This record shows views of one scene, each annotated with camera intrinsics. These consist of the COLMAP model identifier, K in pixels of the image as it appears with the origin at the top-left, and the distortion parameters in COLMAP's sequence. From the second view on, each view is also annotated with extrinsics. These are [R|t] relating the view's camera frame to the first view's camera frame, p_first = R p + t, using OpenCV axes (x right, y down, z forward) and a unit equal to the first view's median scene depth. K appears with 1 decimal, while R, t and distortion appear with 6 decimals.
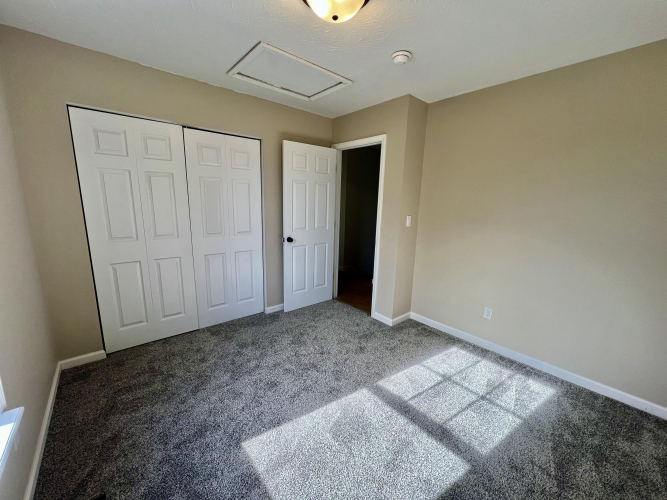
lens RADIAL K [[266.5, 0, 332.5], [0, 266.5, 250.7], [0, 0, 1]] dist [0.000449, -0.000567]
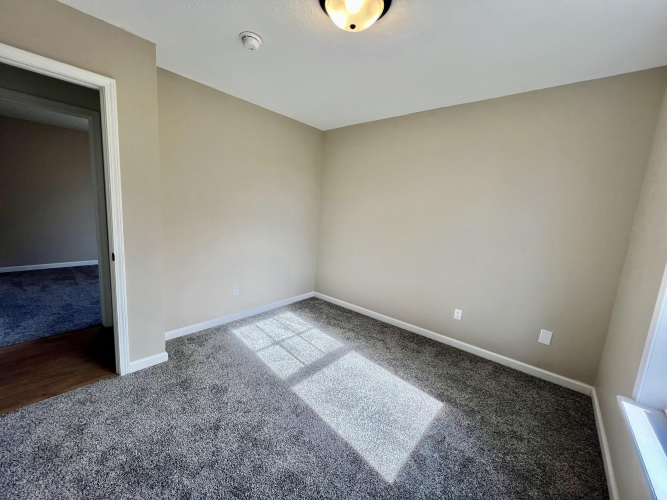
lens RADIAL K [[267.3, 0, 333.5], [0, 267.3, 250.0], [0, 0, 1]] dist [0.002021, 0.000285]
pose [[-0.152475, -0.187582, 0.970342, -0.653918], [0.118288, 0.971301, 0.206354, -0.144295], [-0.981203, 0.146244, -0.125911, 0.756016]]
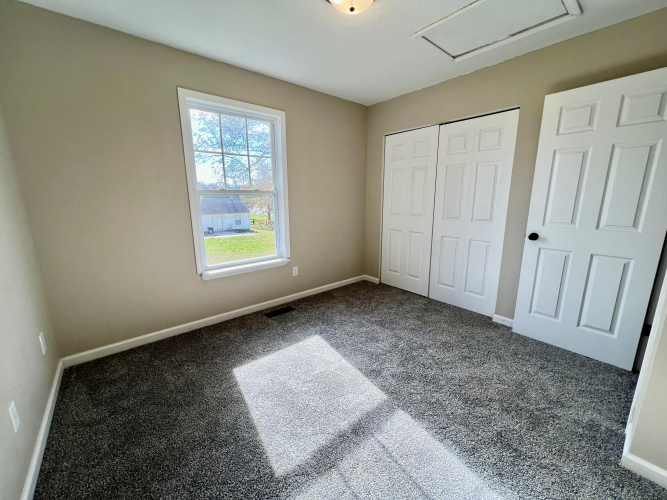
lens RADIAL K [[267.3, 0, 333.5], [0, 267.3, 250.0], [0, 0, 1]] dist [0.002021, 0.000285]
pose [[-0.006446, 0.175832, -0.984399, 0.737617], [-0.182834, 0.967618, 0.174032, -0.043864], [0.983123, 0.181104, 0.025910, 0.612164]]
